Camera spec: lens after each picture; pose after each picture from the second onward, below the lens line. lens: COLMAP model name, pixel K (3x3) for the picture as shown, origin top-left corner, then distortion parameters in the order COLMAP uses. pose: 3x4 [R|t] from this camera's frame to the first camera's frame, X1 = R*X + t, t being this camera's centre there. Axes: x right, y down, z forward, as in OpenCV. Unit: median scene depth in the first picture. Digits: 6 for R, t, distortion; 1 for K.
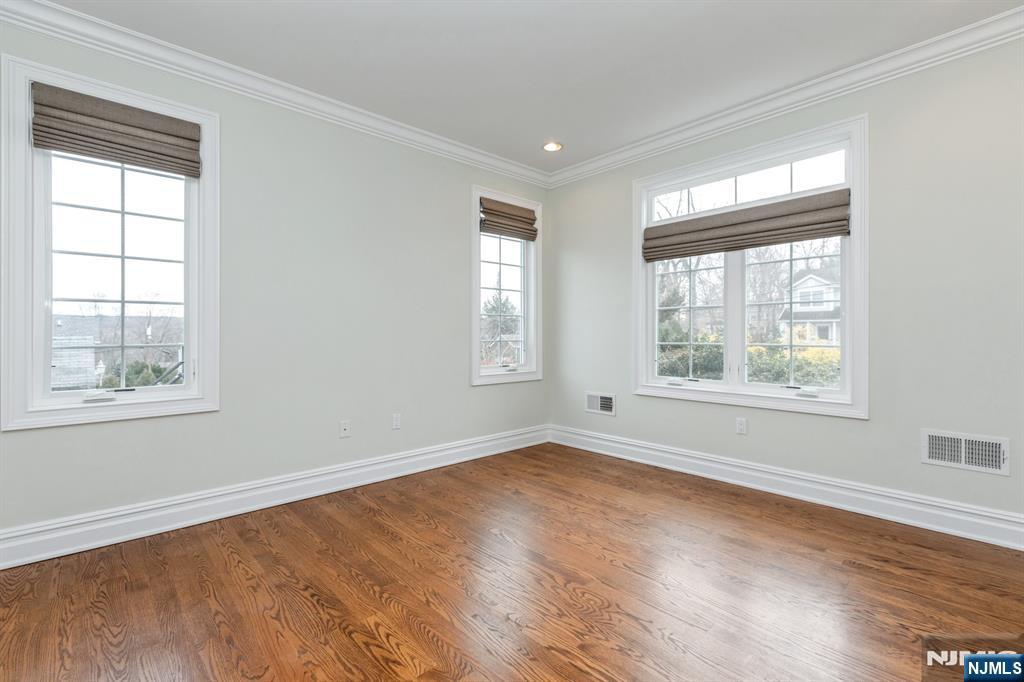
lens RADIAL K [[464.9, 0, 514.1], [0, 464.9, 333.8], [0, 0, 1]] dist [0.003197, -0.000320]
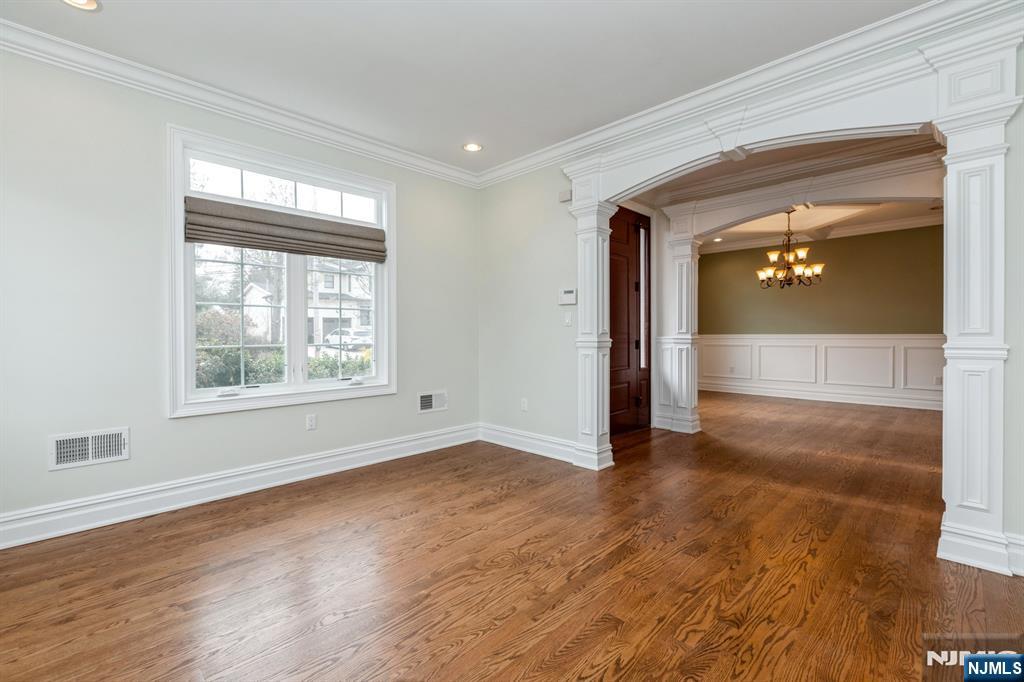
lens RADIAL K [[450.8, 0, 512.0], [0, 450.8, 341.0], [0, 0, 1]] dist [-0.002862, -0.000192]
pose [[-0.052542, -0.015079, 0.998505, -0.564218], [0.004687, 0.999871, 0.015347, 0.000170], [-0.998608, 0.005487, -0.052465, 0.601239]]
